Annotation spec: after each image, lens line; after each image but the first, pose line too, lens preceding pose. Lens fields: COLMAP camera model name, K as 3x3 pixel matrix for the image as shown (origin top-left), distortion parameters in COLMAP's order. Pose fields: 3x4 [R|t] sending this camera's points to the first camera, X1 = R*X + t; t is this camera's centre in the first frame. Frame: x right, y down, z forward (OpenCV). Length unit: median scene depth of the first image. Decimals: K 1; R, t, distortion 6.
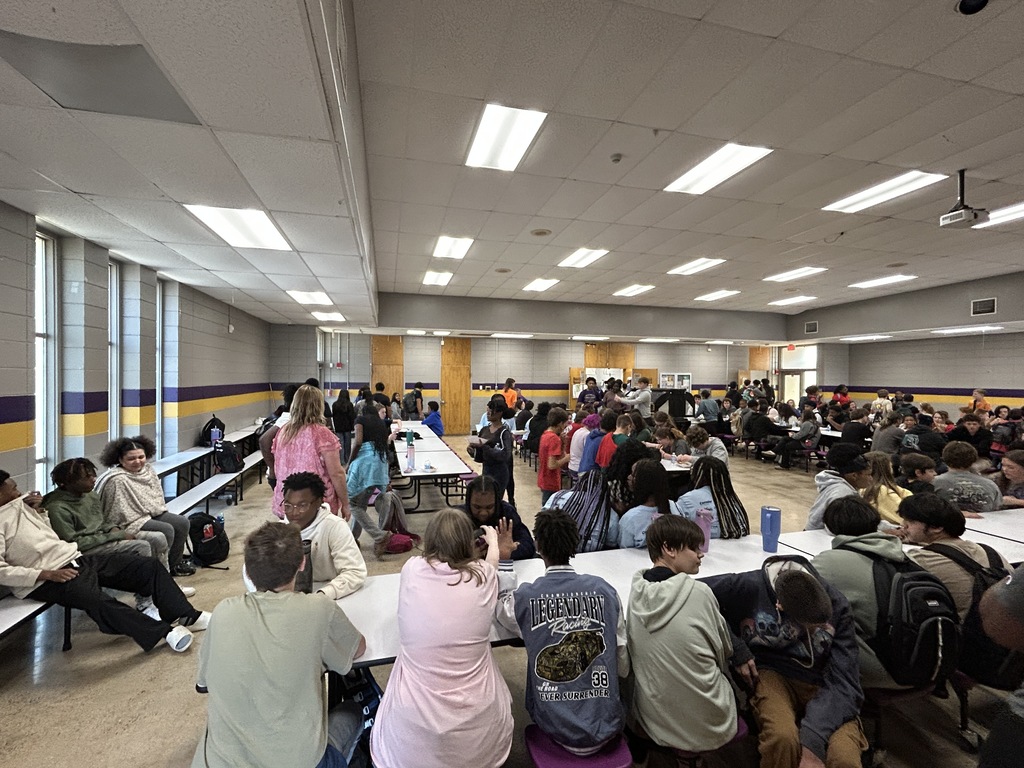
lens RADIAL K [[477.9, 0, 509.4], [0, 477.9, 383.2], [0, 0, 1]] dist [0.005192, 0.000580]
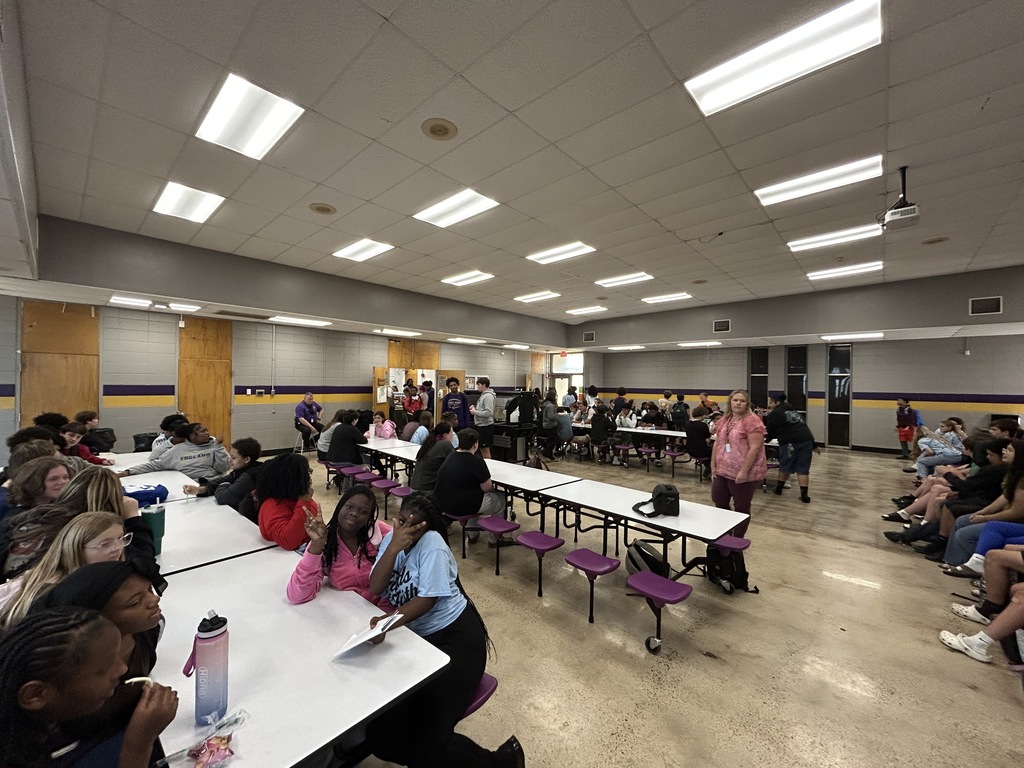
lens RADIAL K [[416.3, 0, 515.7], [0, 416.3, 375.8], [0, 0, 1]] dist [-0.000419, 0.000223]
pose [[0.836226, 0.011672, 0.548261, -0.064617], [0.001606, 0.999717, -0.023733, 0.000807], [-0.548383, 0.020726, 0.835970, 0.254095]]
